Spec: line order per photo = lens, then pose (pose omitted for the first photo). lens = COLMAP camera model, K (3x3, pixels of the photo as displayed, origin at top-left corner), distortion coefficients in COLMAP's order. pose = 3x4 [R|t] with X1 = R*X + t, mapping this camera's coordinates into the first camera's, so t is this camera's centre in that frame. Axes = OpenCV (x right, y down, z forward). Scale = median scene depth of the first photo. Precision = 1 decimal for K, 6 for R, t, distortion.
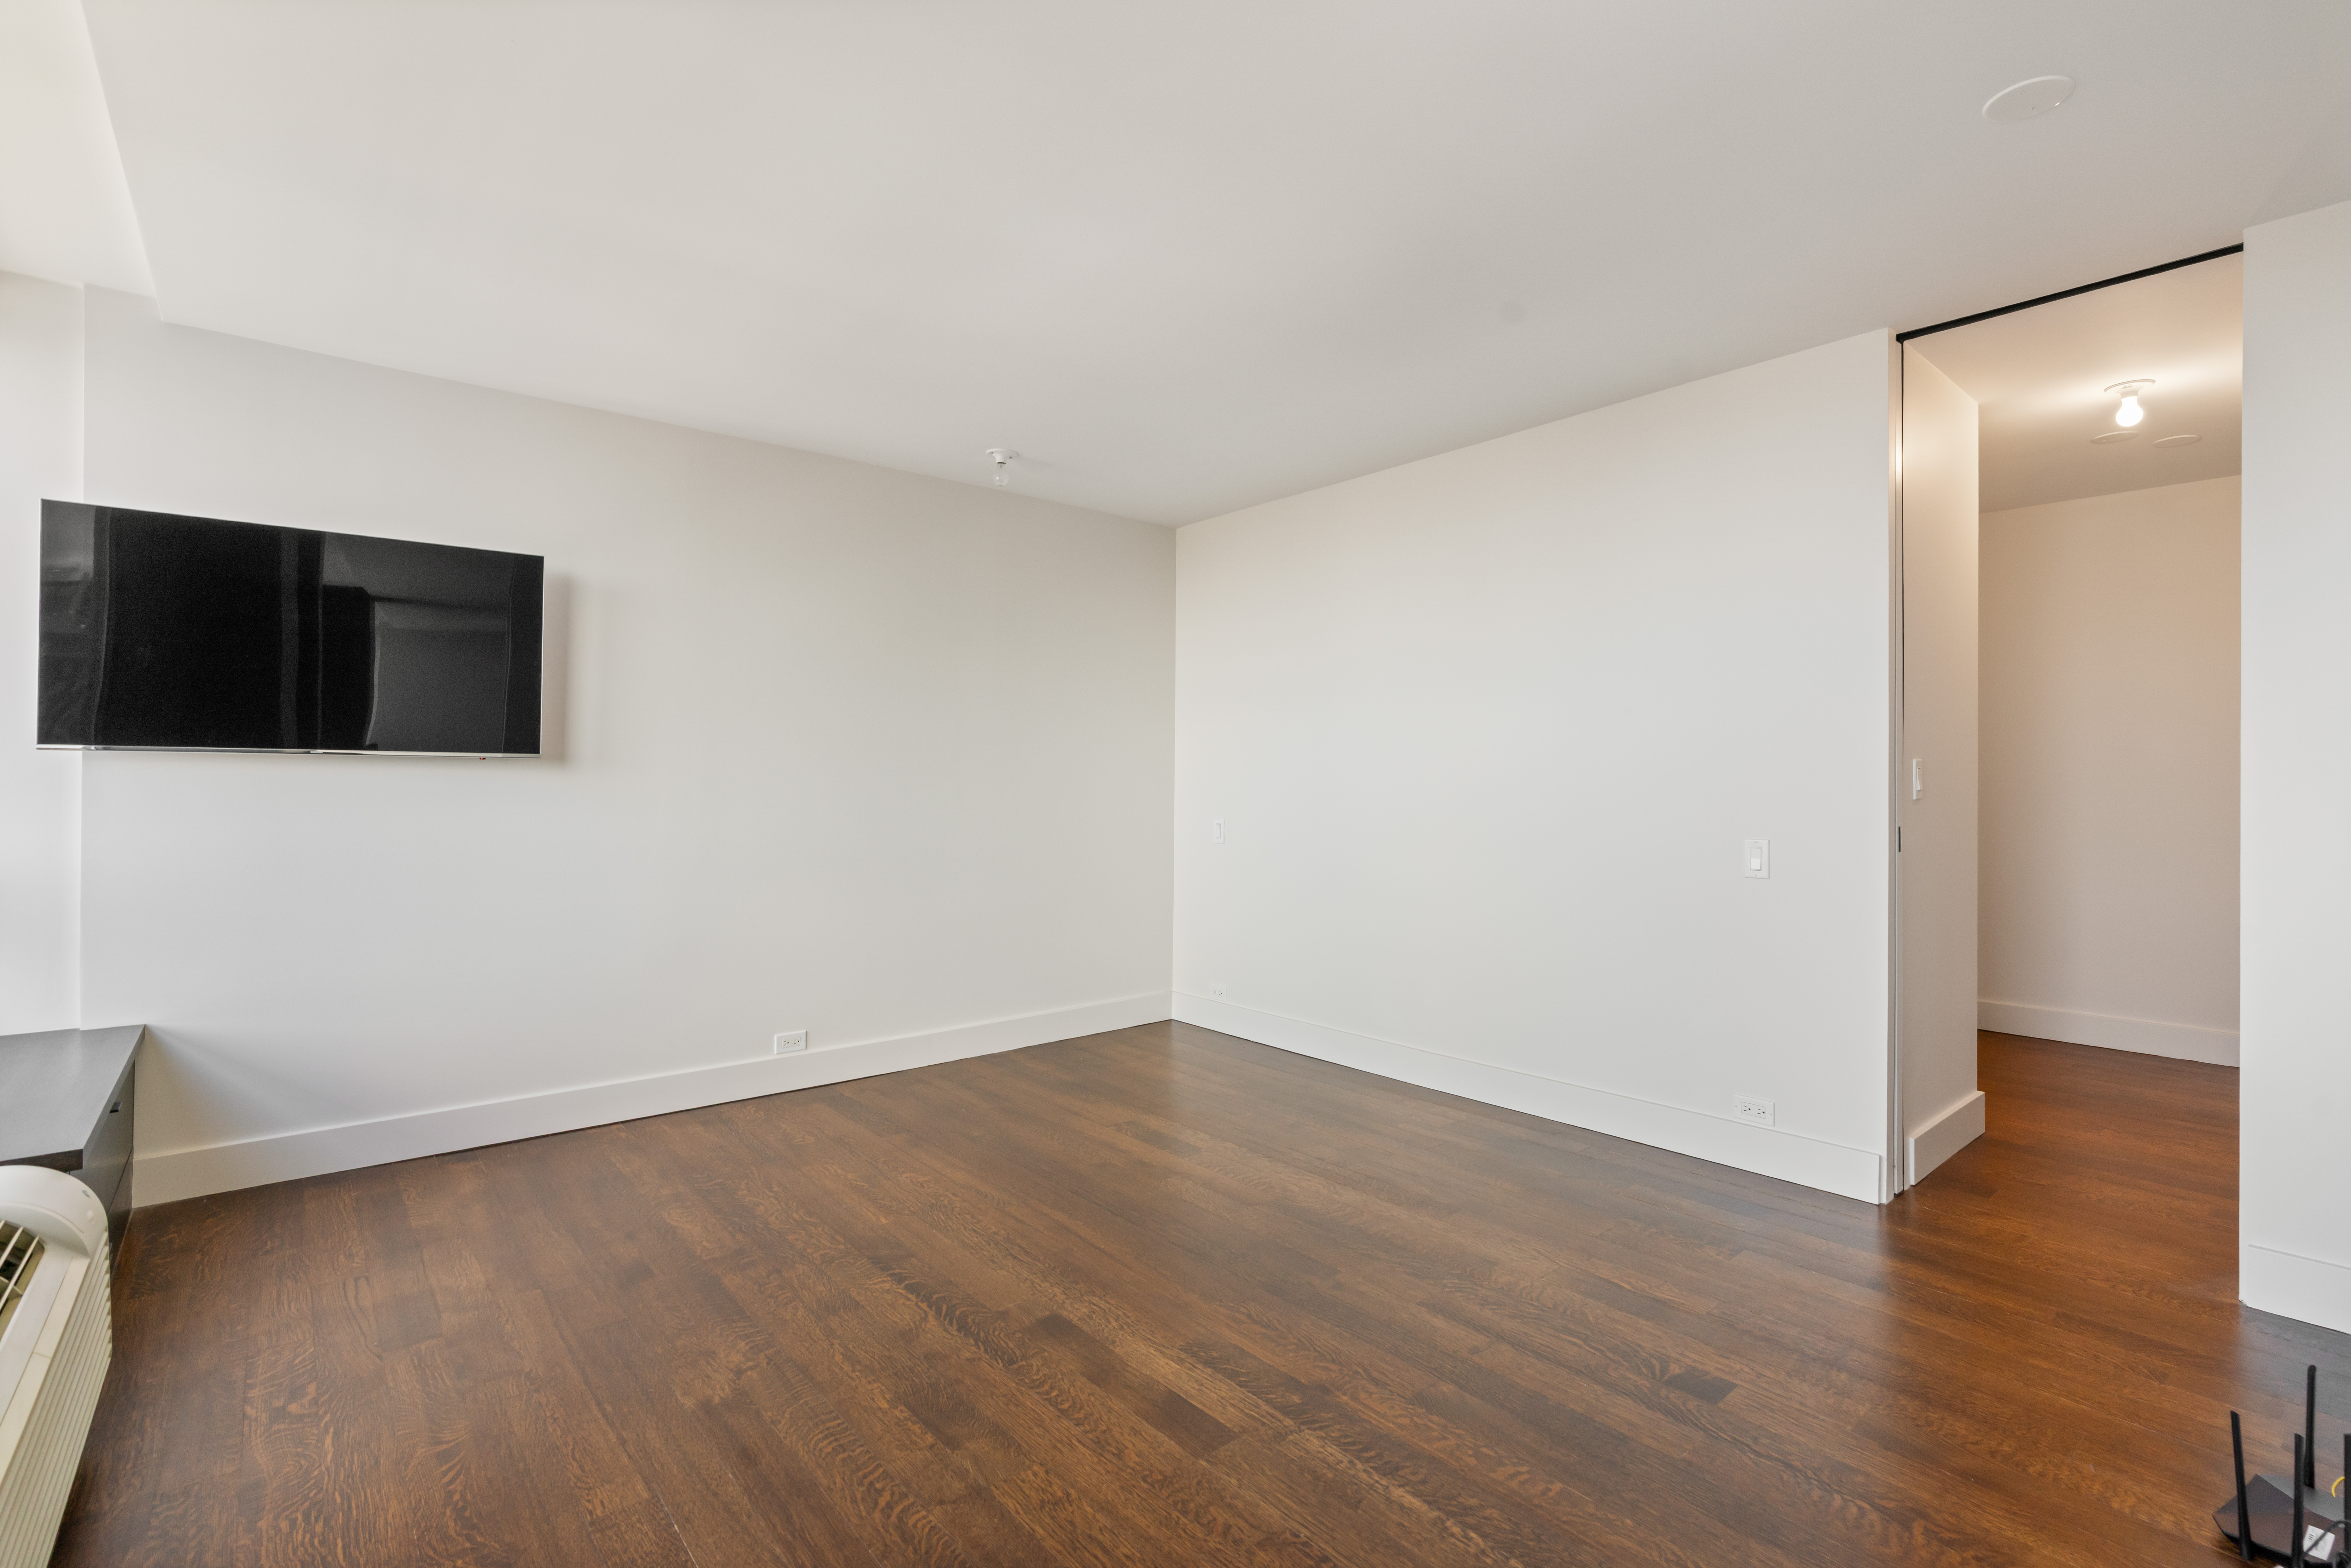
lens RADIAL K [[1081.9, 0, 1180.3], [0, 1081.9, 779.1], [0, 0, 1]] dist [-0.010173, 0.005050]
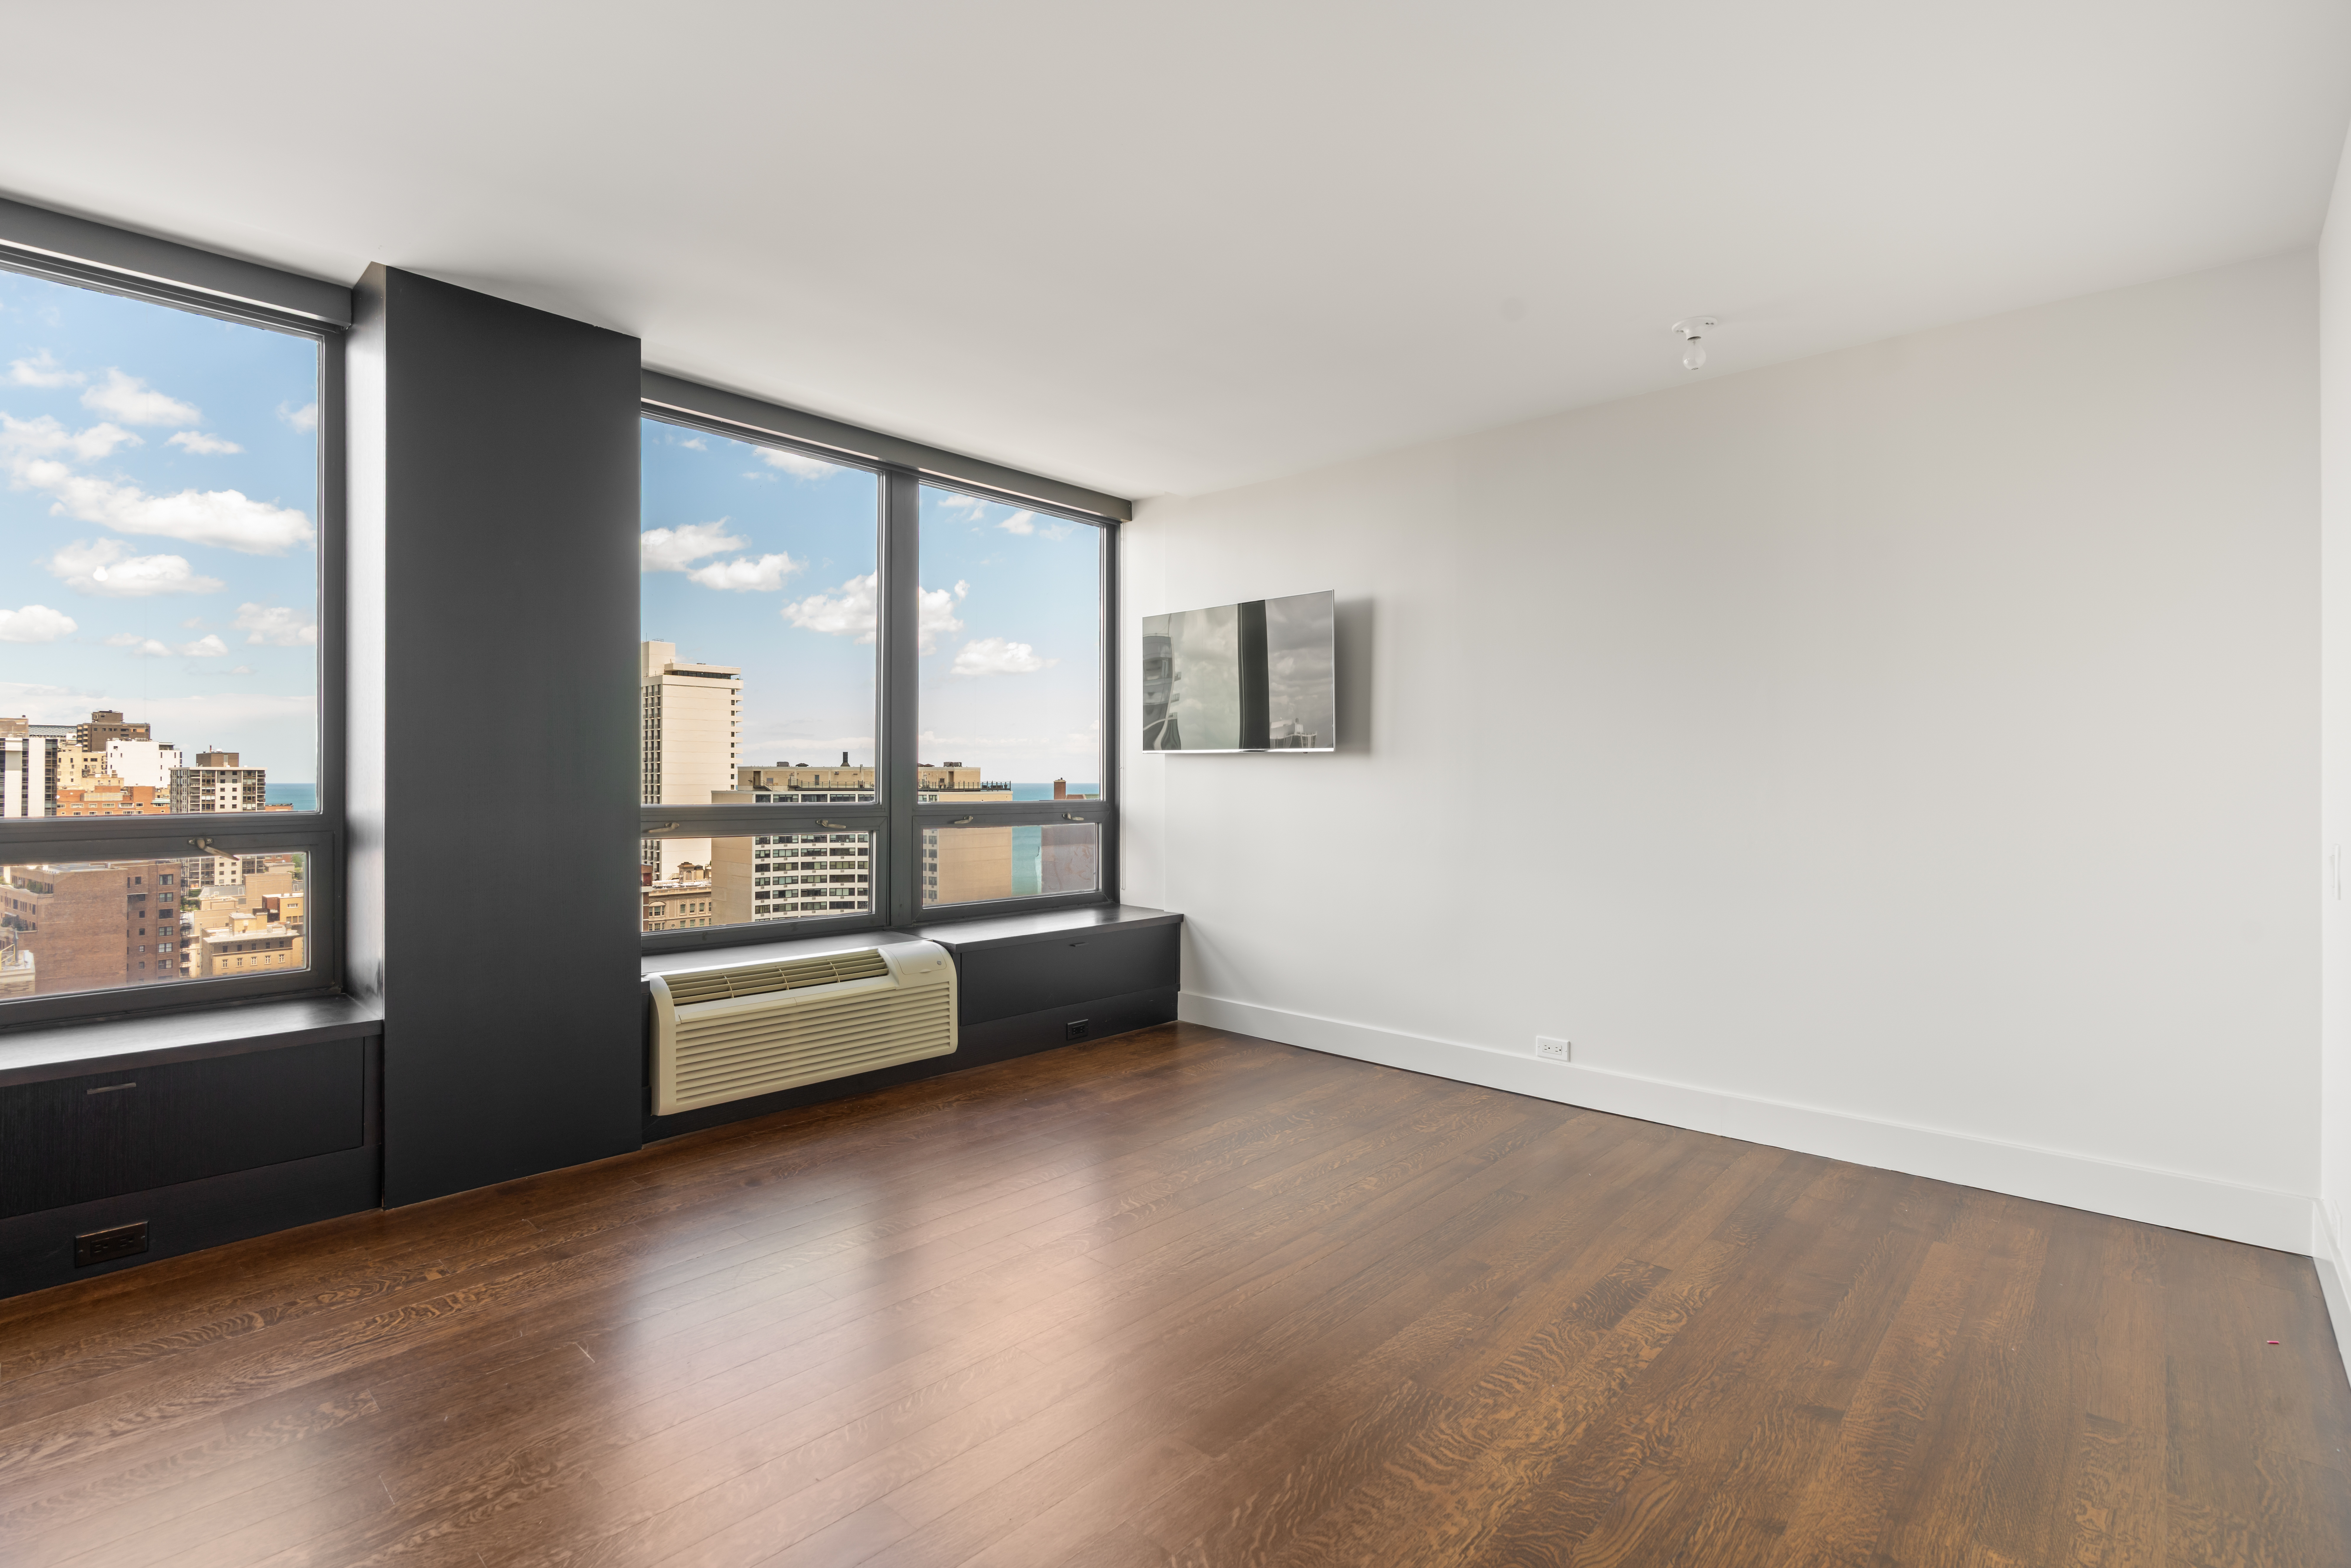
lens RADIAL K [[1081.9, 0, 1175.9], [0, 1081.9, 778.7], [0, 0, 1]] dist [-0.010173, 0.005050]
pose [[0.103036, -0.007327, -0.994651, 0.604017], [0.005839, 0.999960, -0.006761, 0.015166], [0.994661, -0.005112, 0.103075, 0.644833]]
